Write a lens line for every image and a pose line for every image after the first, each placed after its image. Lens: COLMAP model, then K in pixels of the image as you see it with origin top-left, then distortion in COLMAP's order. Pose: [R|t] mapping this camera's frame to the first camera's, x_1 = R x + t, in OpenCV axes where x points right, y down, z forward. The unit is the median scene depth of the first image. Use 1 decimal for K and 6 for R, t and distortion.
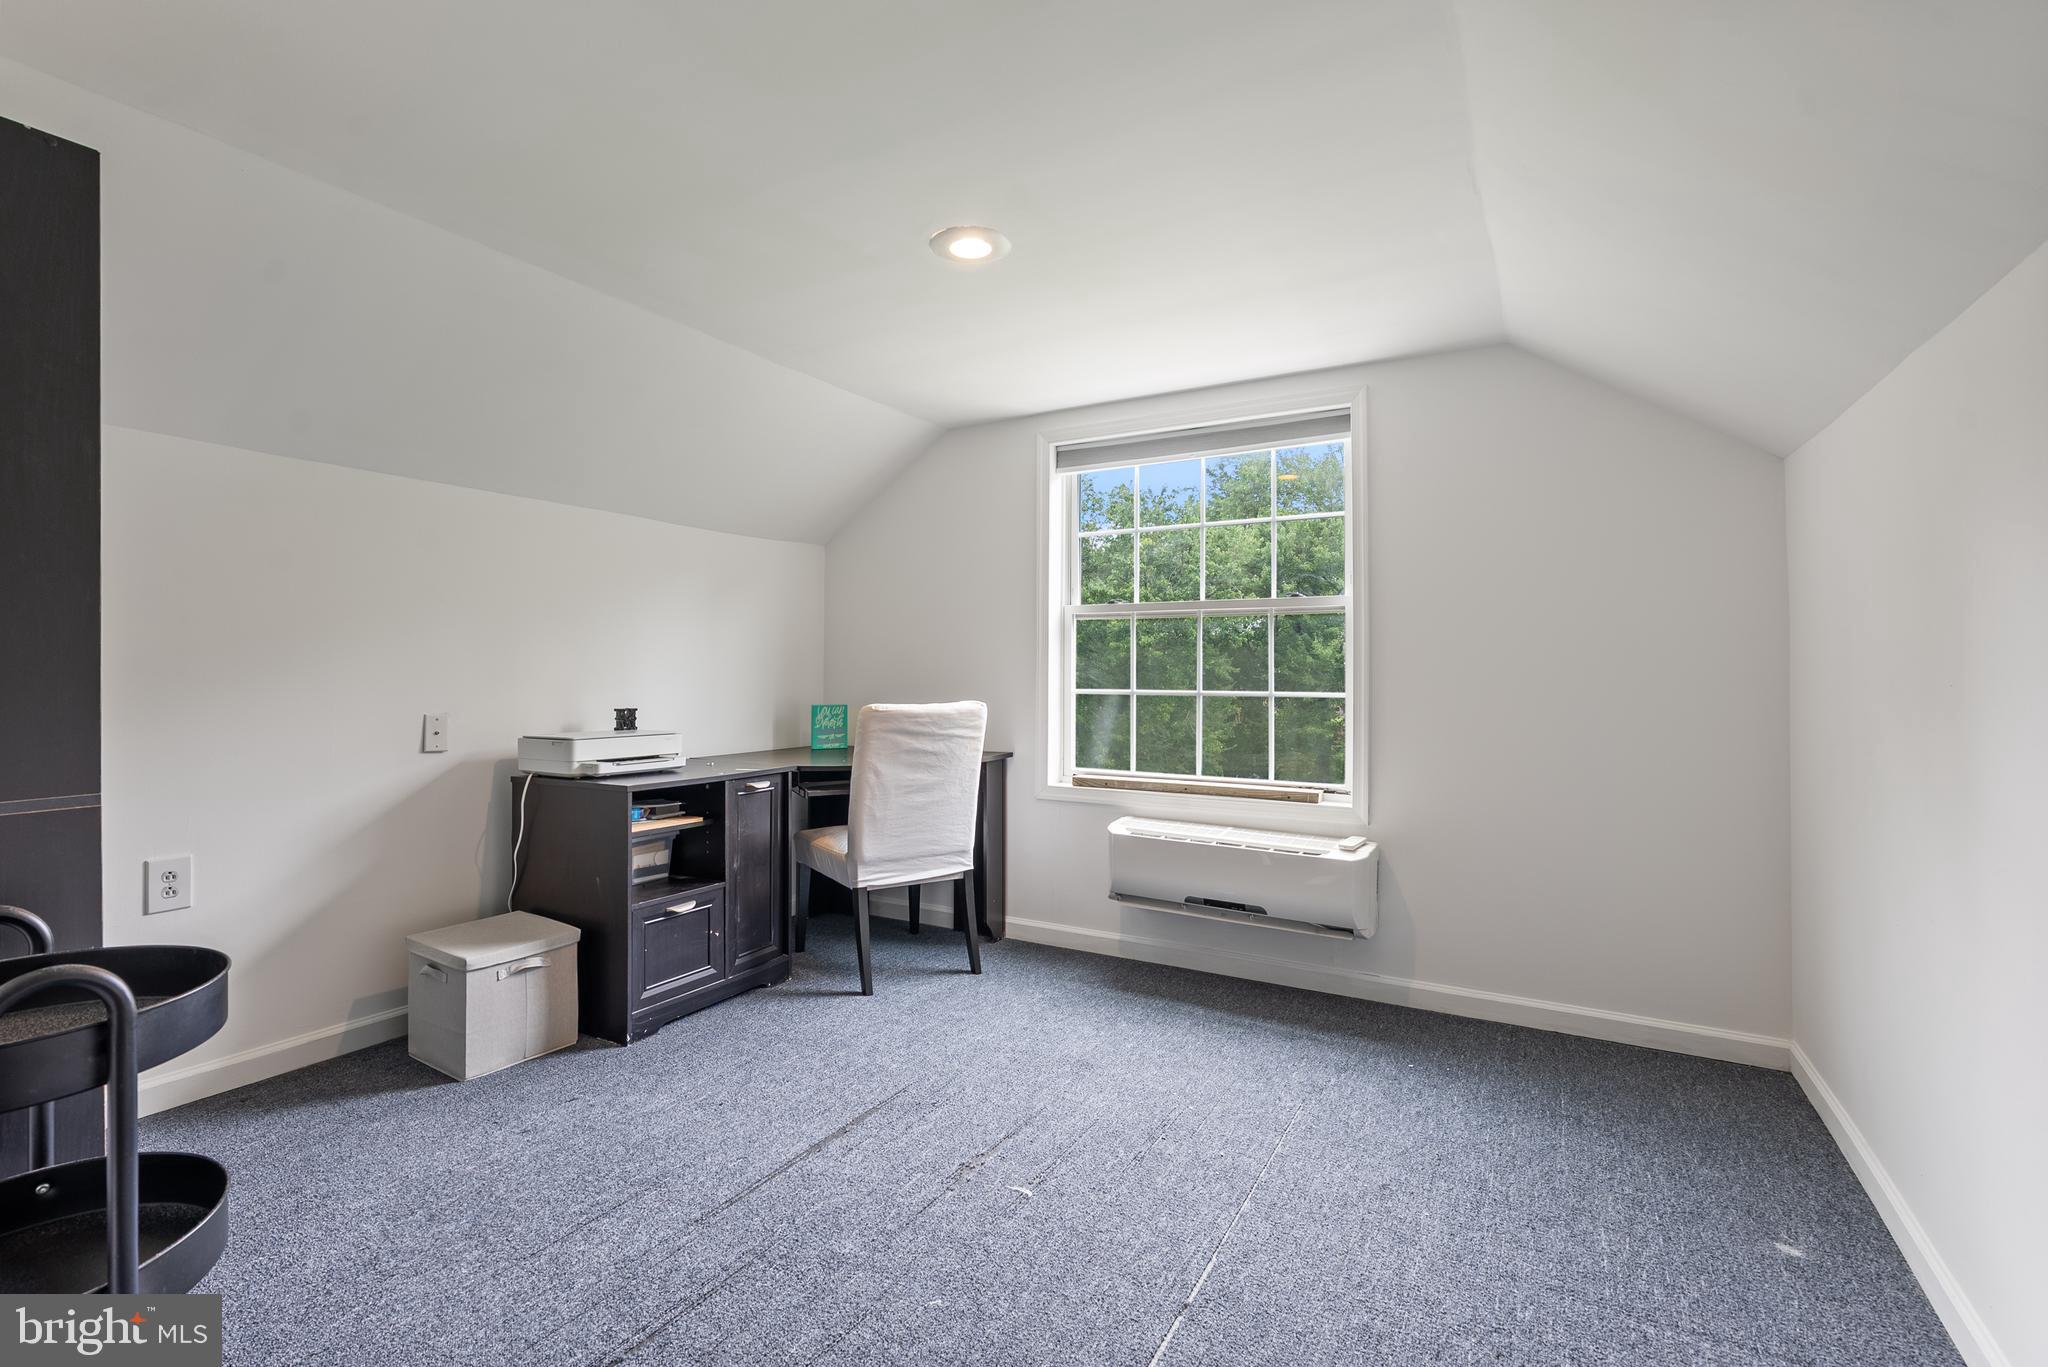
lens RADIAL K [[926.0, 0, 1016.7], [0, 926.0, 674.3], [0, 0, 1]] dist [-0.009397, 0.001205]
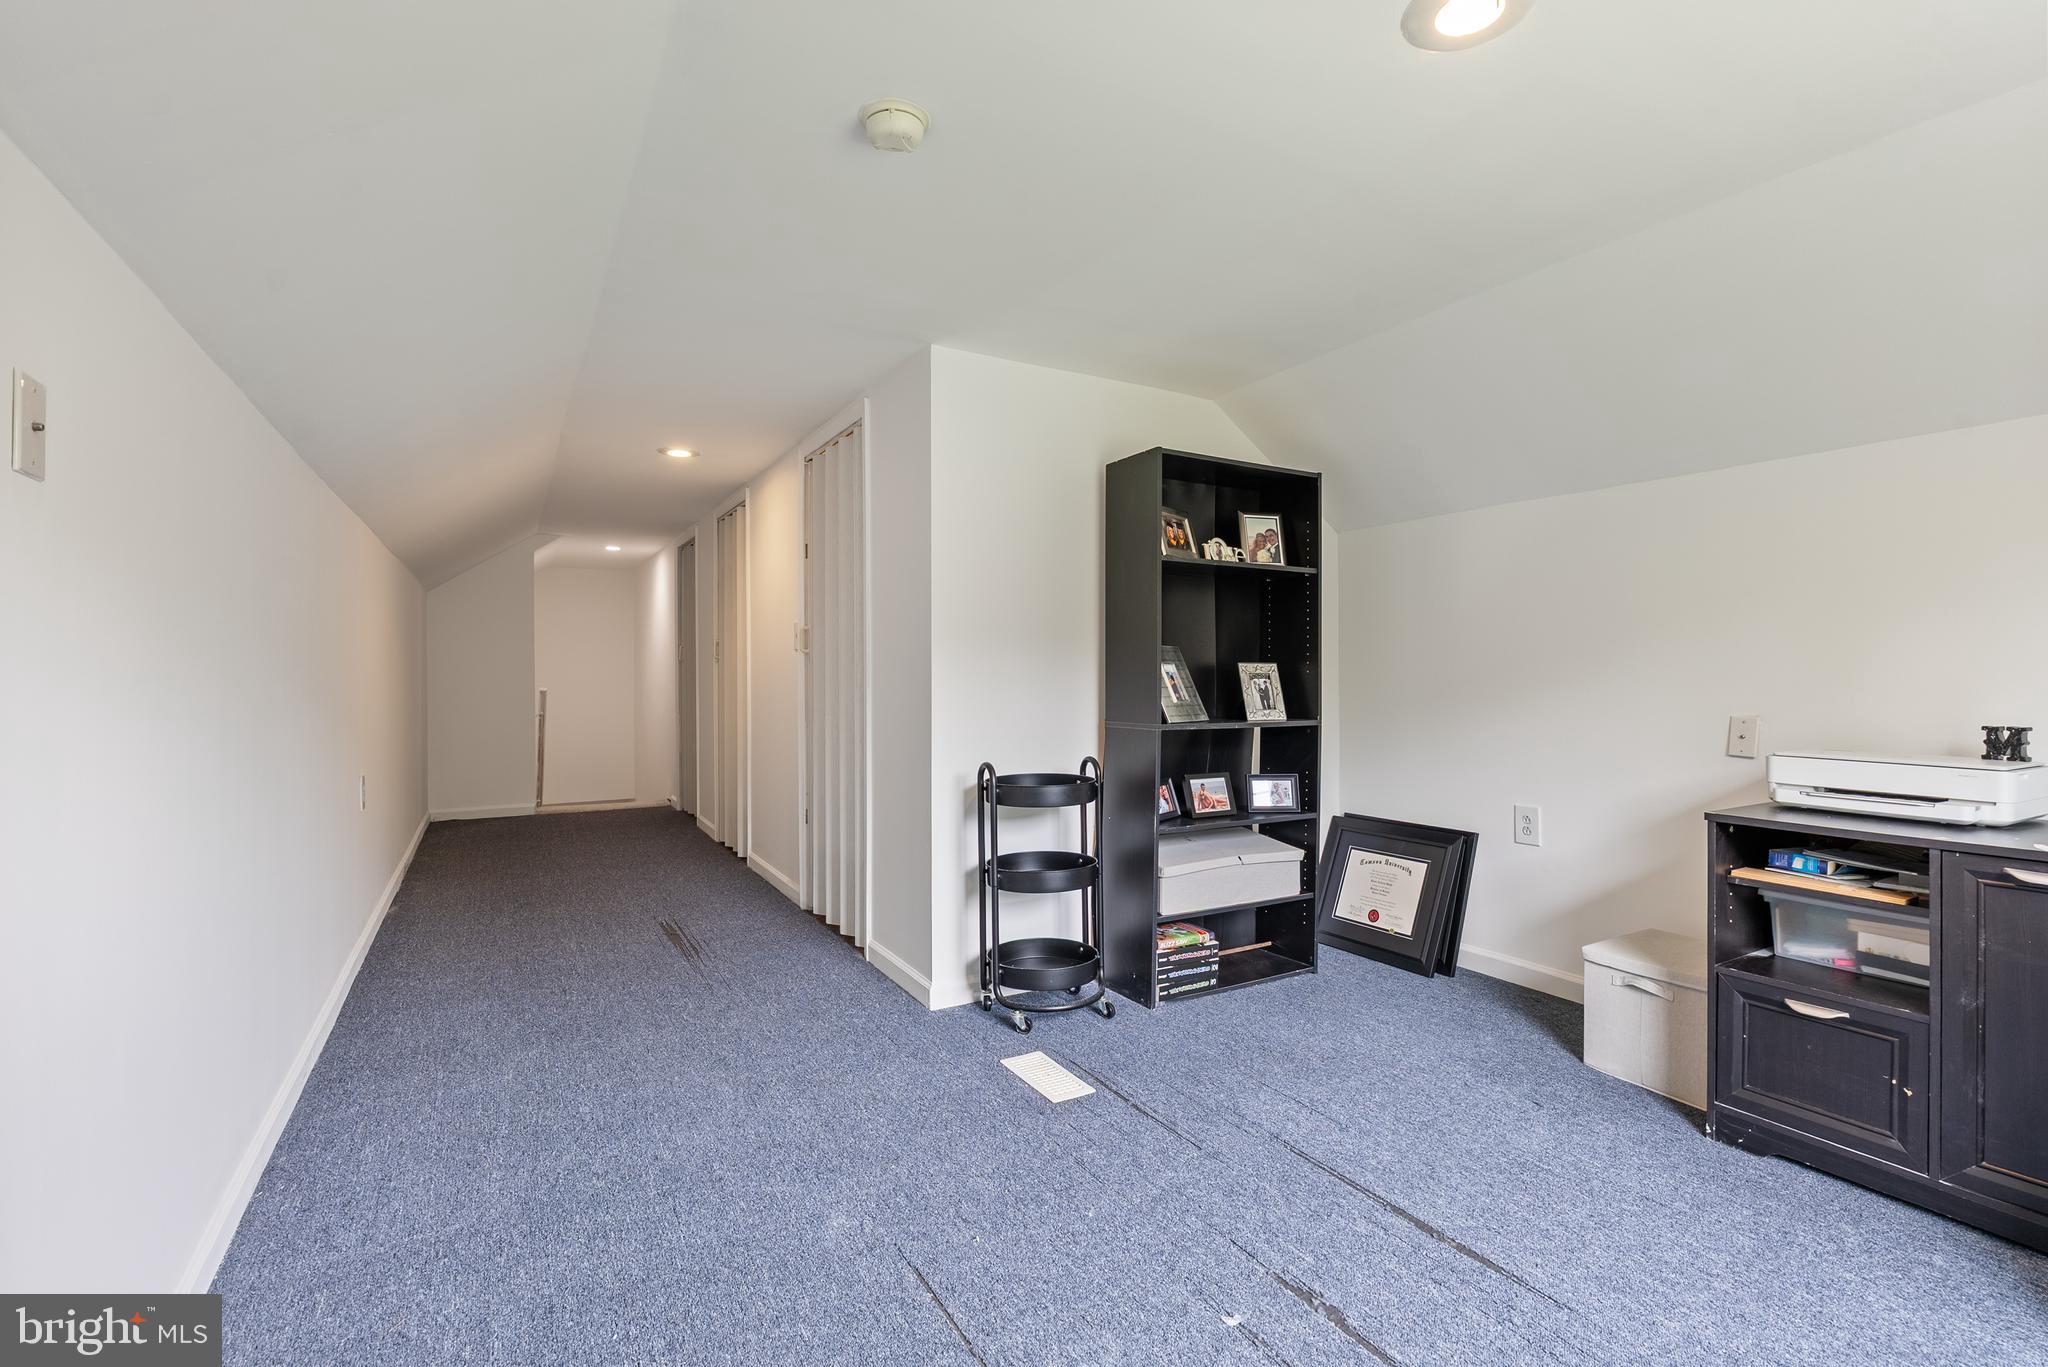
lens RADIAL K [[926.0, 0, 1018.8], [0, 926.0, 681.9], [0, 0, 1]] dist [-0.009397, 0.001205]
pose [[-0.509071, 0.006503, -0.860700, 0.547832], [-0.000494, 0.999969, 0.007847, 0.001693], [0.860724, 0.004420, -0.509053, 0.864504]]
